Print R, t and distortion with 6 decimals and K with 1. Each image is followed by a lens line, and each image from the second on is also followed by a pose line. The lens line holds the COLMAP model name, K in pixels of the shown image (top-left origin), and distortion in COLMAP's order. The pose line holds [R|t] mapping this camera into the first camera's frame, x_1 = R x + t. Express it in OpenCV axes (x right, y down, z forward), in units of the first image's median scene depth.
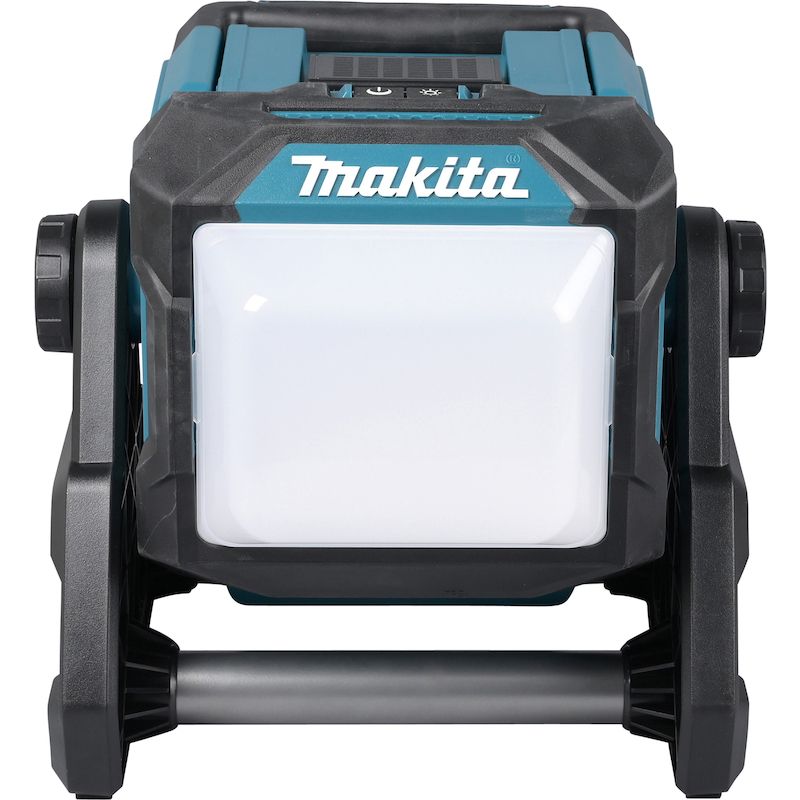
lens RADIAL K [[3166.7, 0, 400.0], [0, 3166.7, 400.0], [0, 0, 1]] dist [-0.182871, 7.602628]
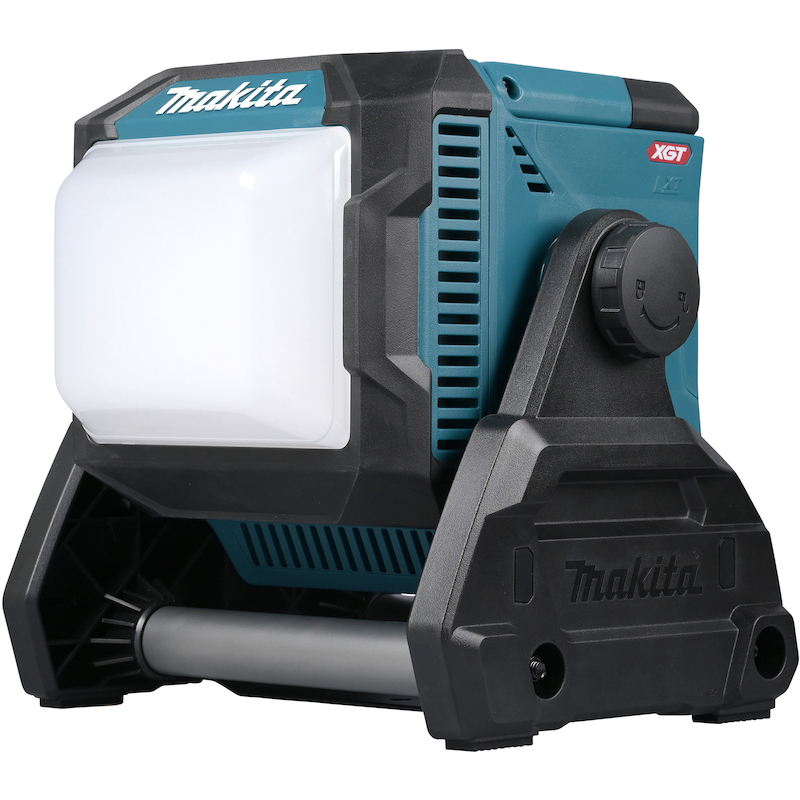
lens RADIAL K [[3434.4, 0, 400.0], [0, 3434.4, 400.0], [0, 0, 1]] dist [-0.103139, -1.400997]
pose [[0.729375, 0.000320, -0.684114, 0.873203], [-0.249406, 0.931301, -0.265471, 0.335421], [0.637031, 0.364250, 0.679347, 0.255500]]
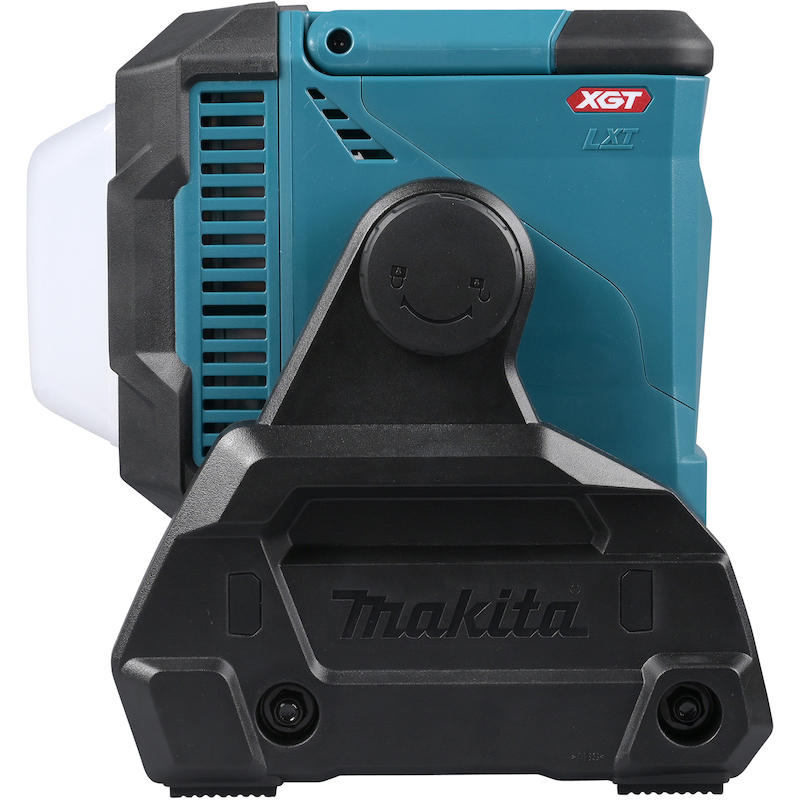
lens RADIAL K [[3434.4, 0, 400.0], [0, 3434.4, 400.0], [0, 0, 1]] dist [-0.103139, -1.400997]
pose [[-0.002144, 0.047360, -0.998876, 1.126164], [-0.357766, 0.932727, 0.044992, -0.045821], [0.933809, 0.357460, 0.014944, 1.095504]]
